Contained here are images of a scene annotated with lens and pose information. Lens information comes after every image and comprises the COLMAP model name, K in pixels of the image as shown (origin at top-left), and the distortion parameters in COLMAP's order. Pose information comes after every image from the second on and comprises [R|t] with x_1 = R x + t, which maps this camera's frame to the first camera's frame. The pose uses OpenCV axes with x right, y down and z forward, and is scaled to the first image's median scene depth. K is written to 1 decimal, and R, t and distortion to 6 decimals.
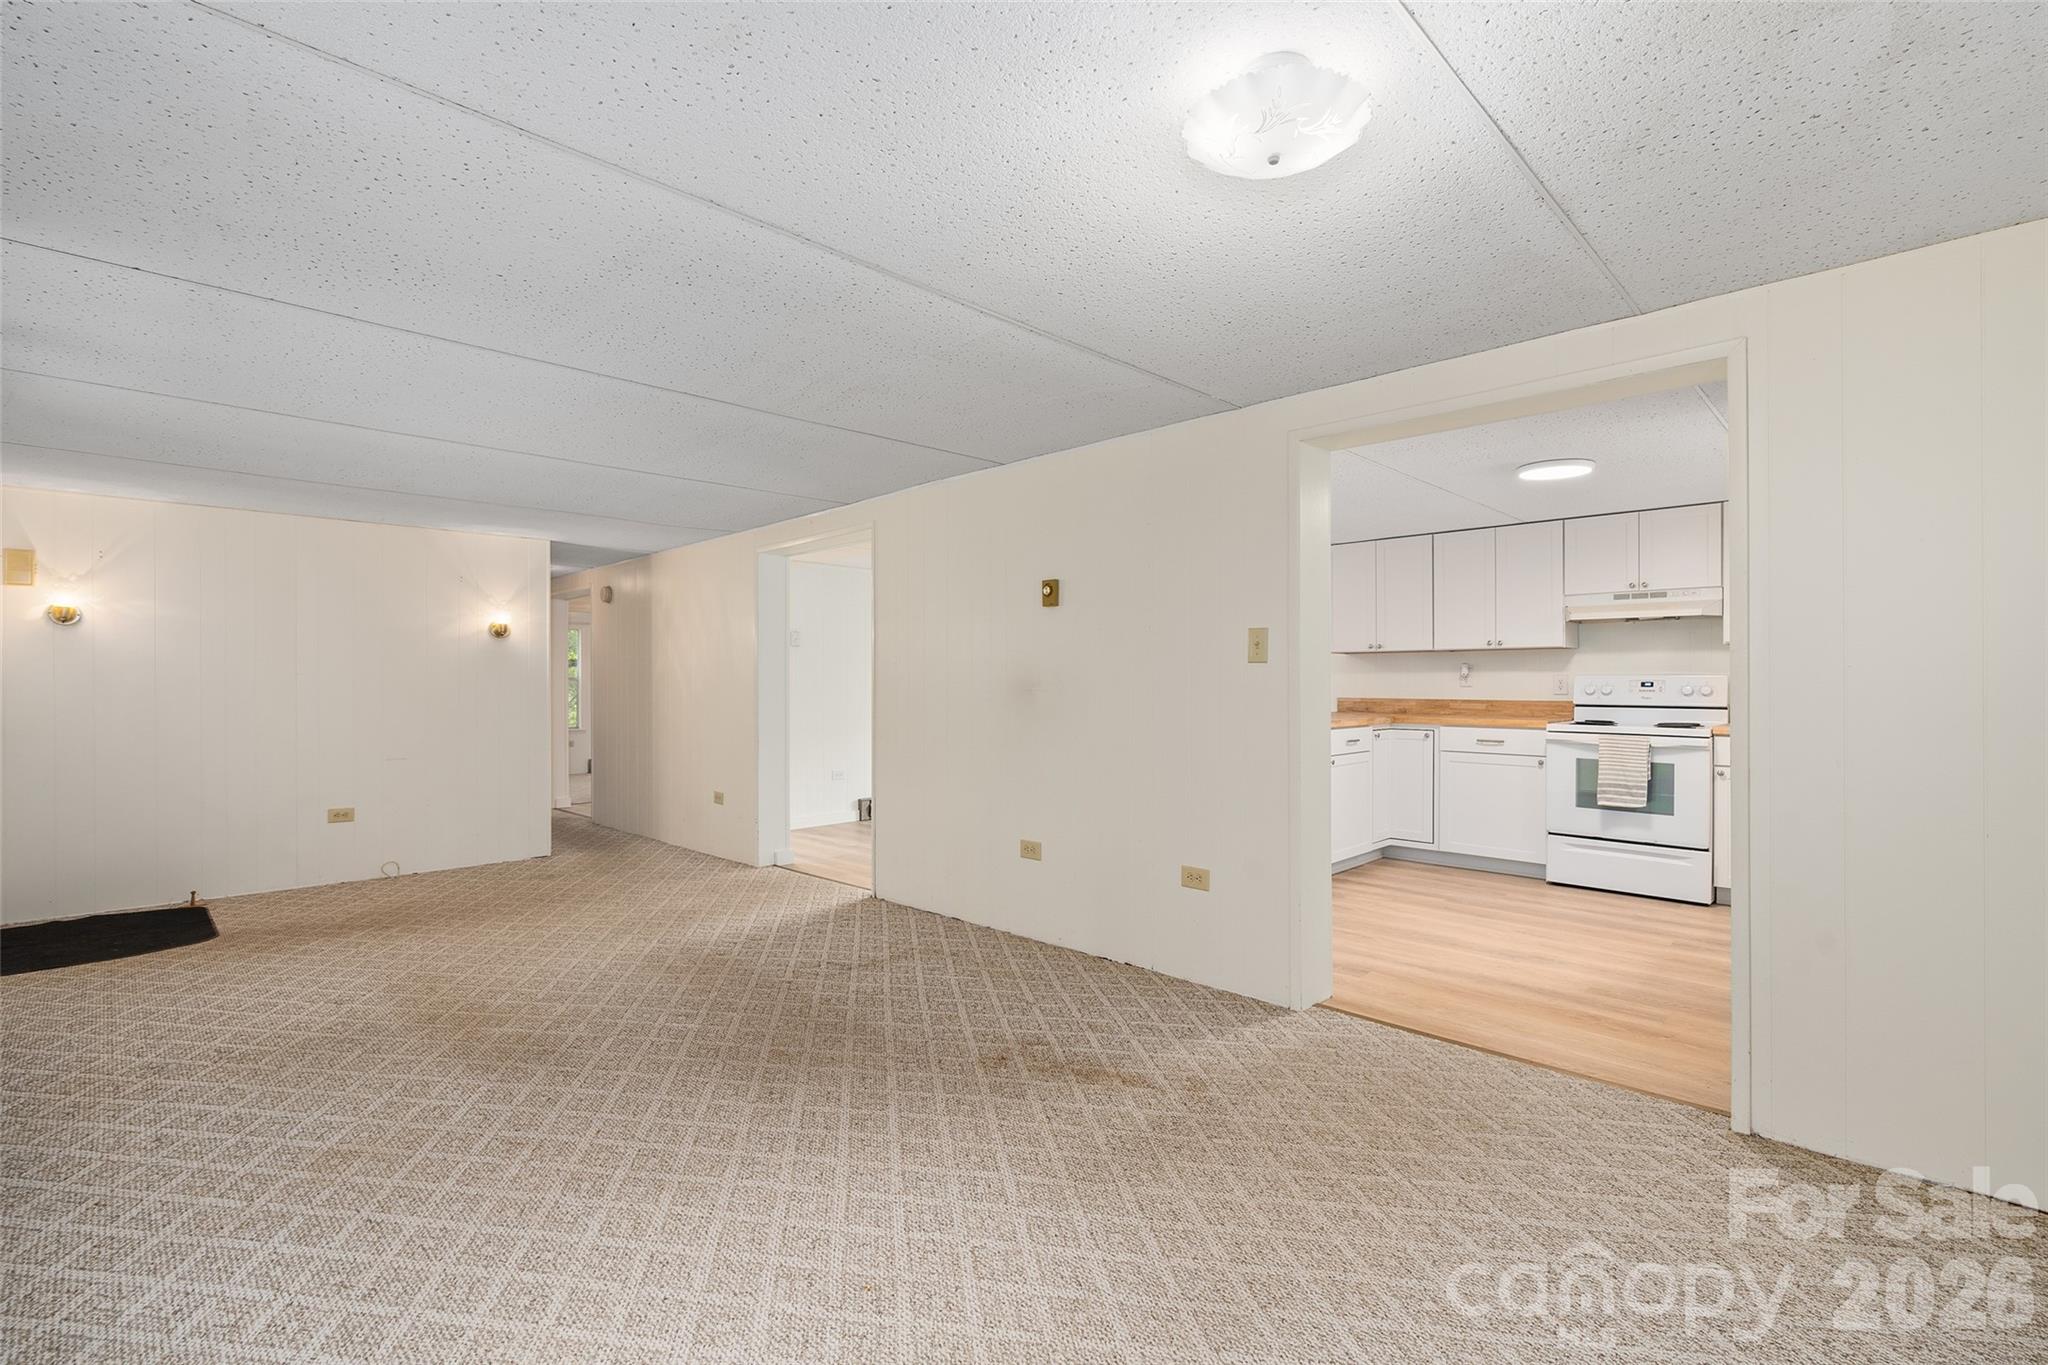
lens RADIAL K [[927.2, 0, 1024.2], [0, 927.2, 686.8], [0, 0, 1]] dist [0.003584, 0.000279]
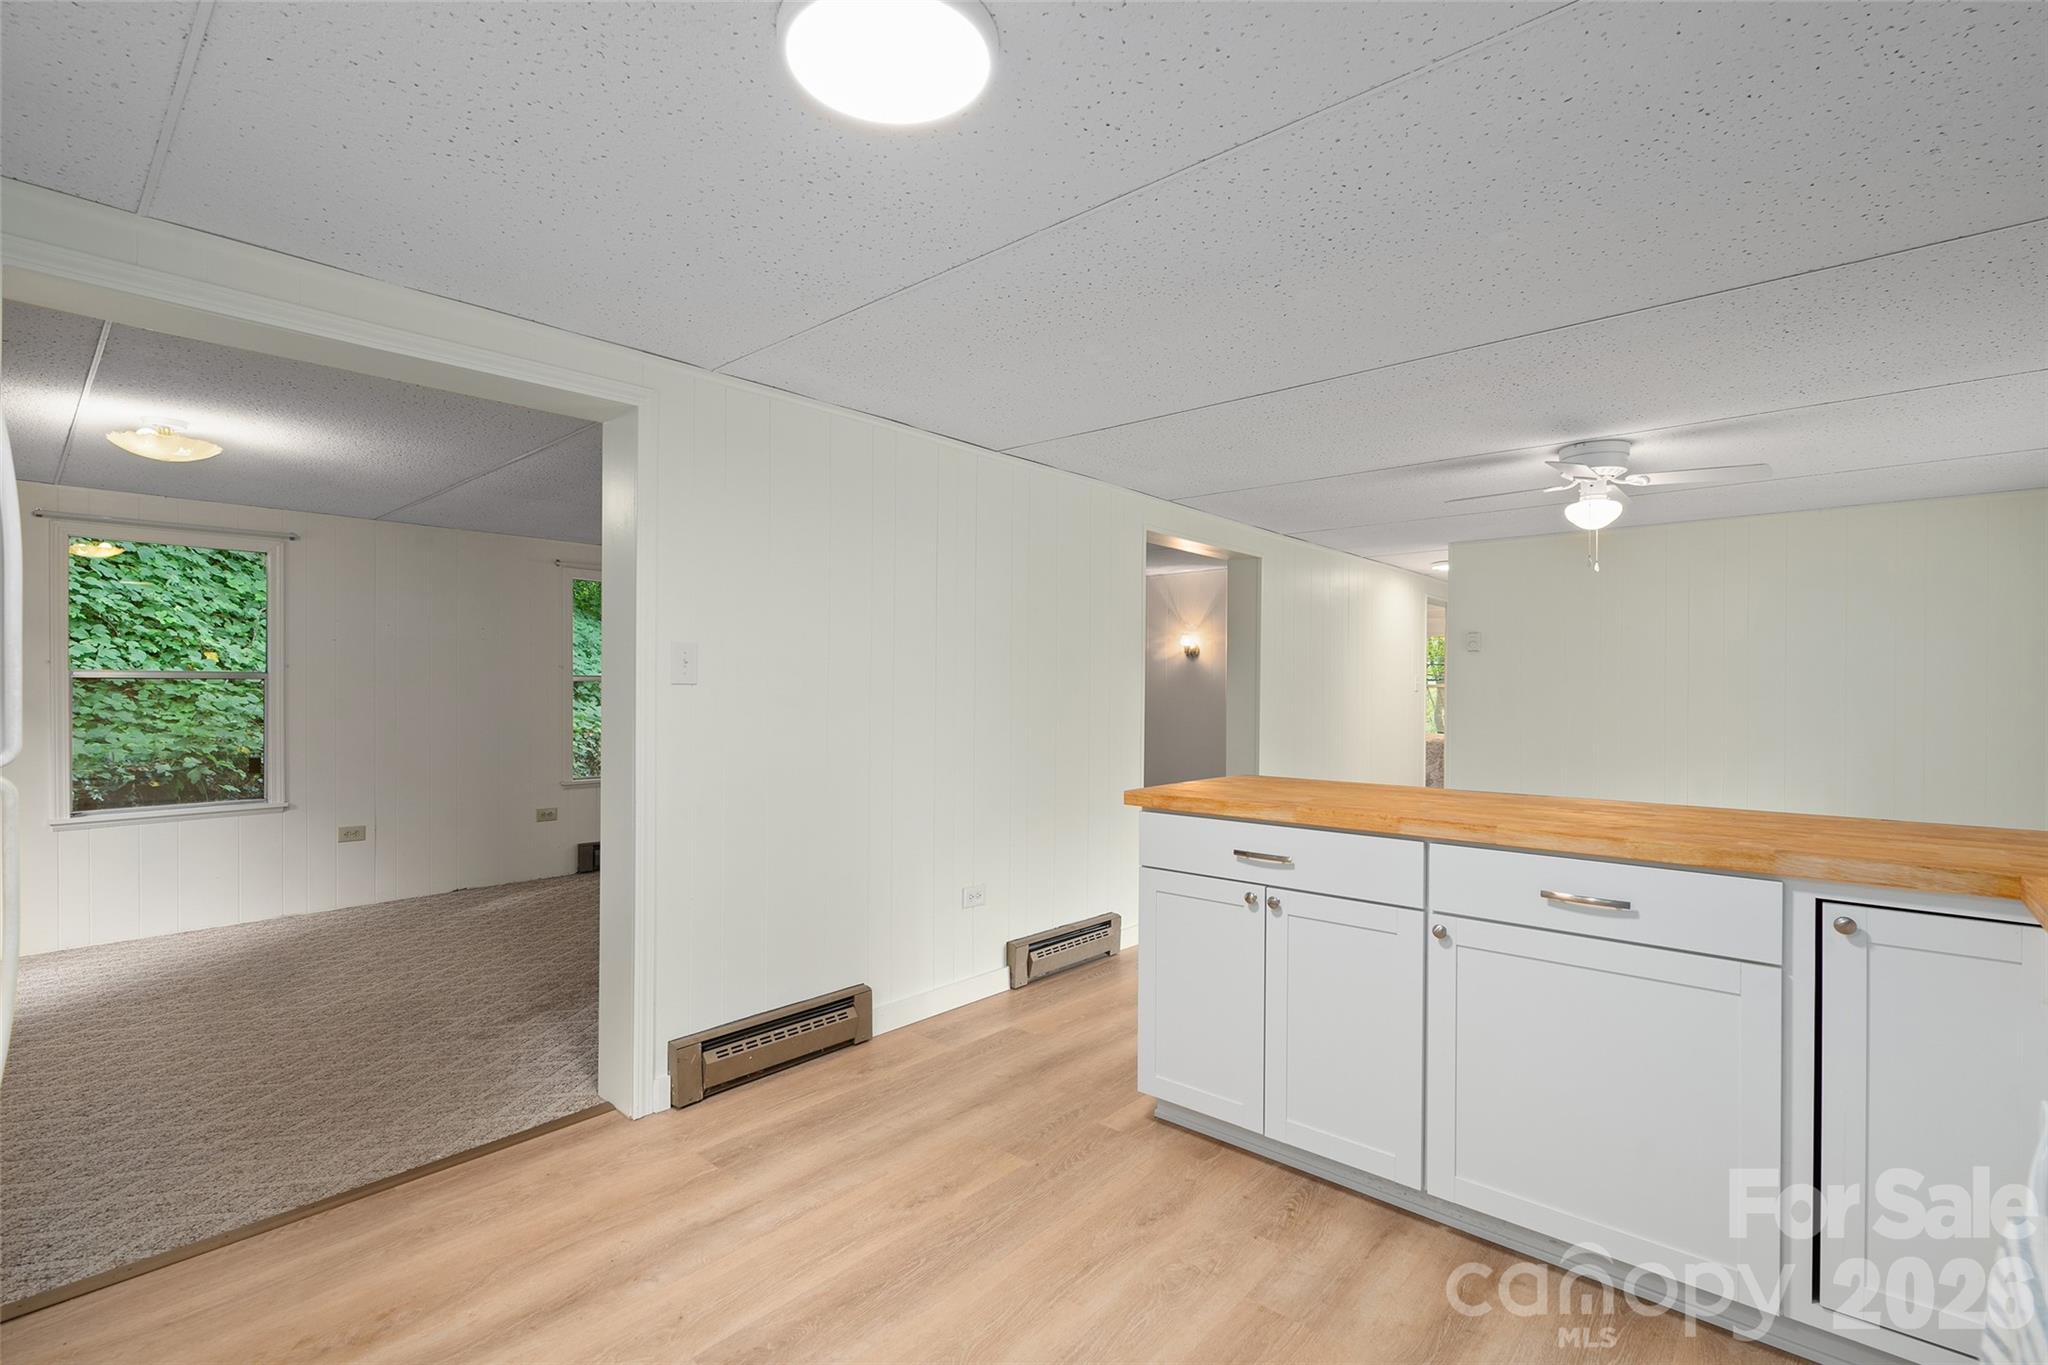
lens RADIAL K [[927.2, 0, 1017.9], [0, 927.2, 685.8], [0, 0, 1]] dist [0.003584, 0.000279]
pose [[0.027929, -0.004012, -0.999602, 1.031300], [0.000521, 0.999992, -0.003999, -0.020400], [0.999610, -0.000410, 0.027931, 1.203745]]
